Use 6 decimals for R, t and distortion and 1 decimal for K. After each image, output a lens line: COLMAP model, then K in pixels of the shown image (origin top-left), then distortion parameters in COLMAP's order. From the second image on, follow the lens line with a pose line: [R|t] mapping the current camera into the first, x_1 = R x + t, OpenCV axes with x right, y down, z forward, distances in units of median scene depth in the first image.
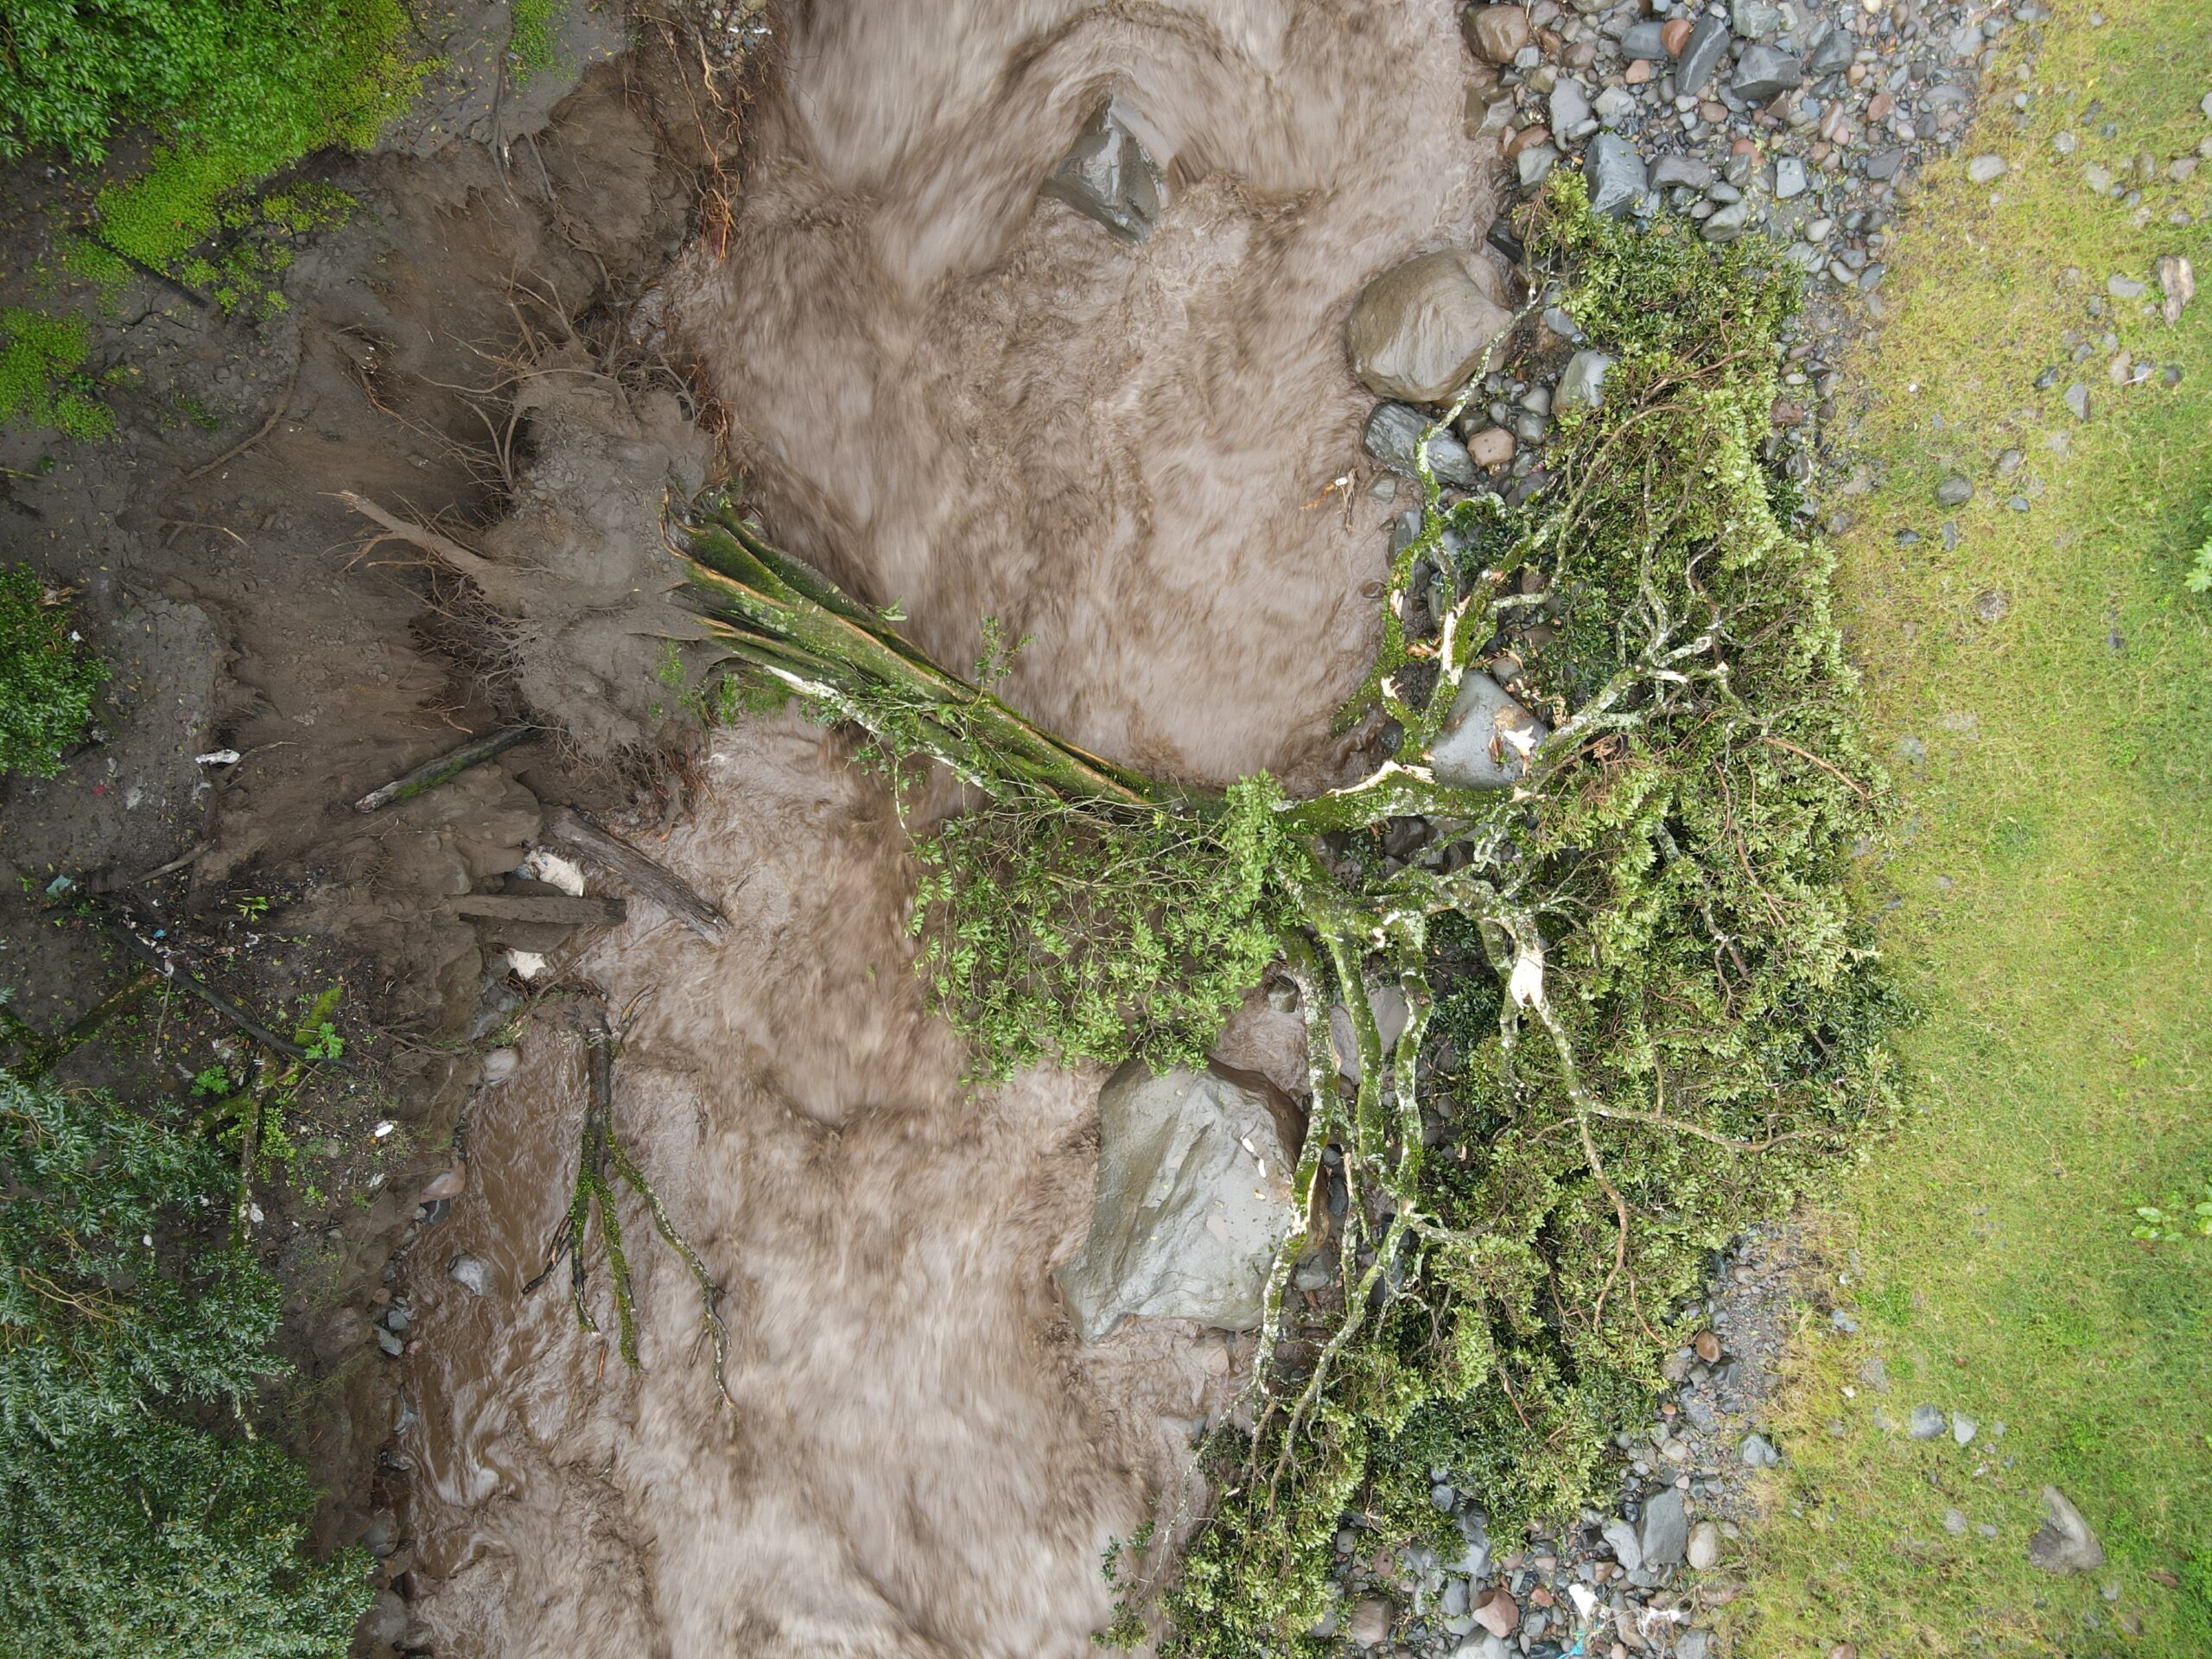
lens RADIAL K [[1572.6, 0, 1119.0], [0, 1572.6, 839.2], [0, 0, 1]] dist [0.006336, -0.006442]
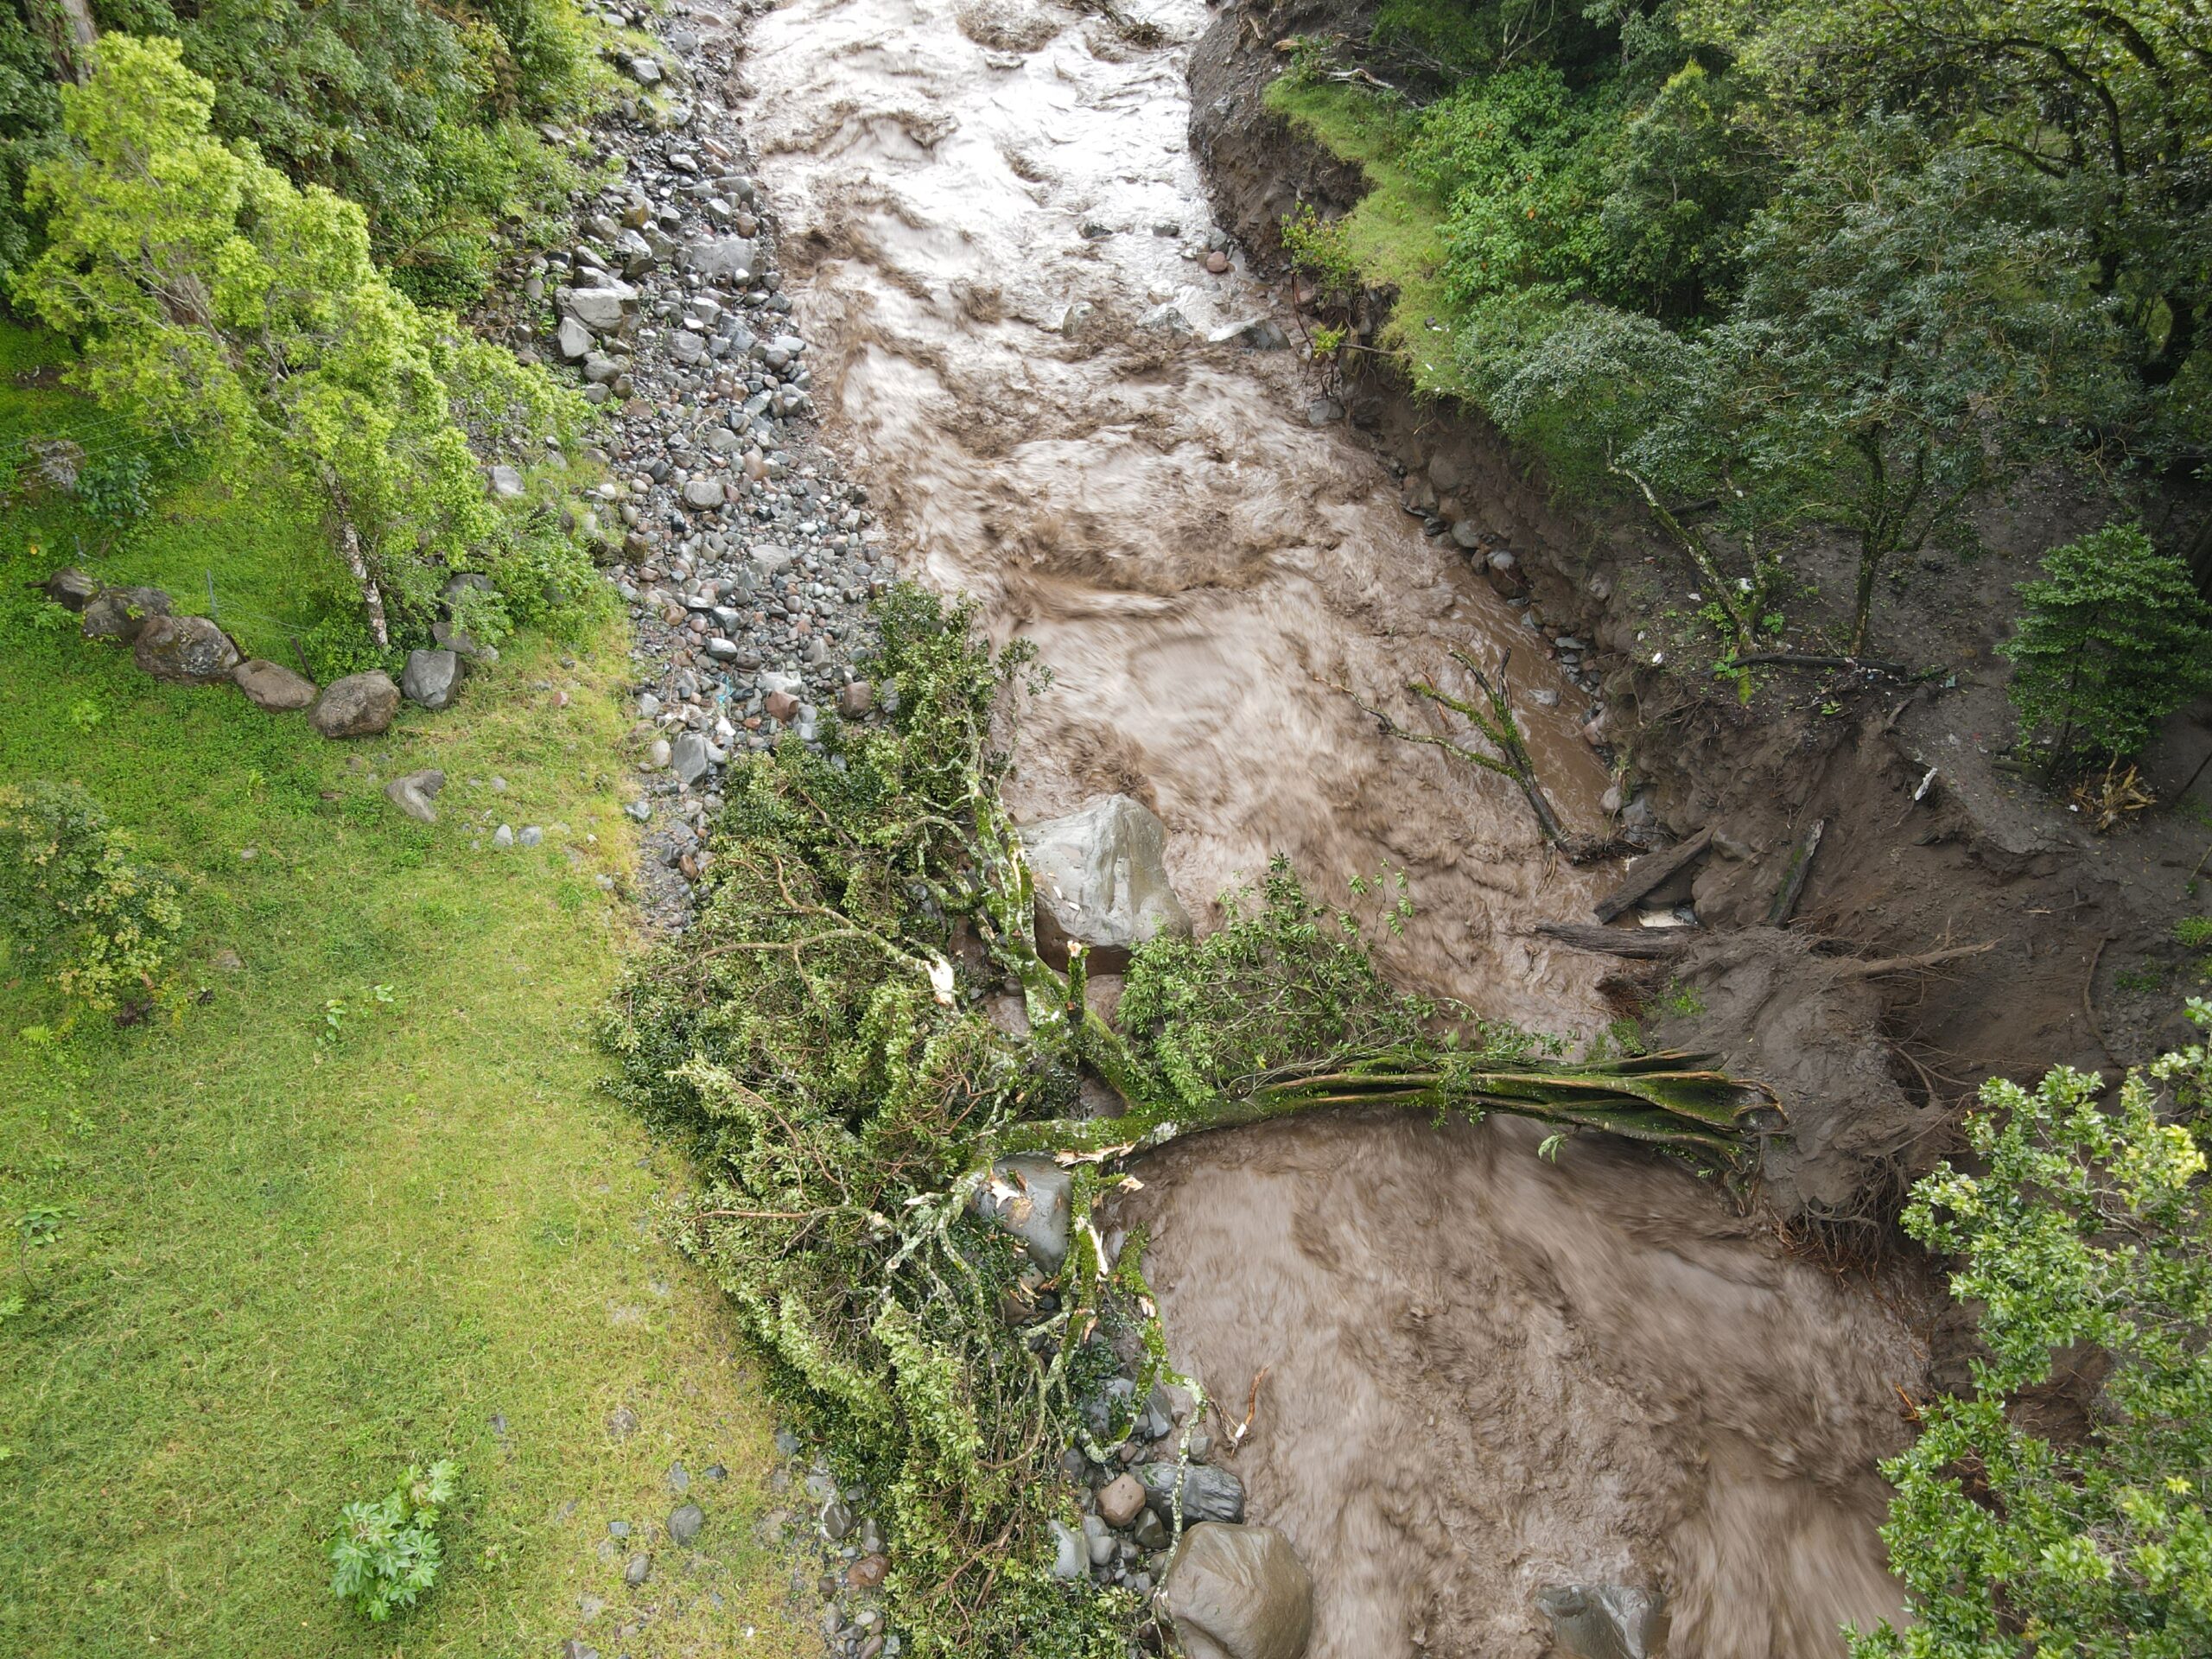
lens RADIAL K [[1572.6, 0, 1102.8], [0, 1572.6, 815.4], [0, 0, 1]] dist [0.006336, -0.006442]
pose [[-0.921503, 0.298335, -0.248655, 0.374281], [-0.388358, -0.713299, 0.583424, -0.526428], [-0.003310, 0.634194, 0.773167, -0.012610]]
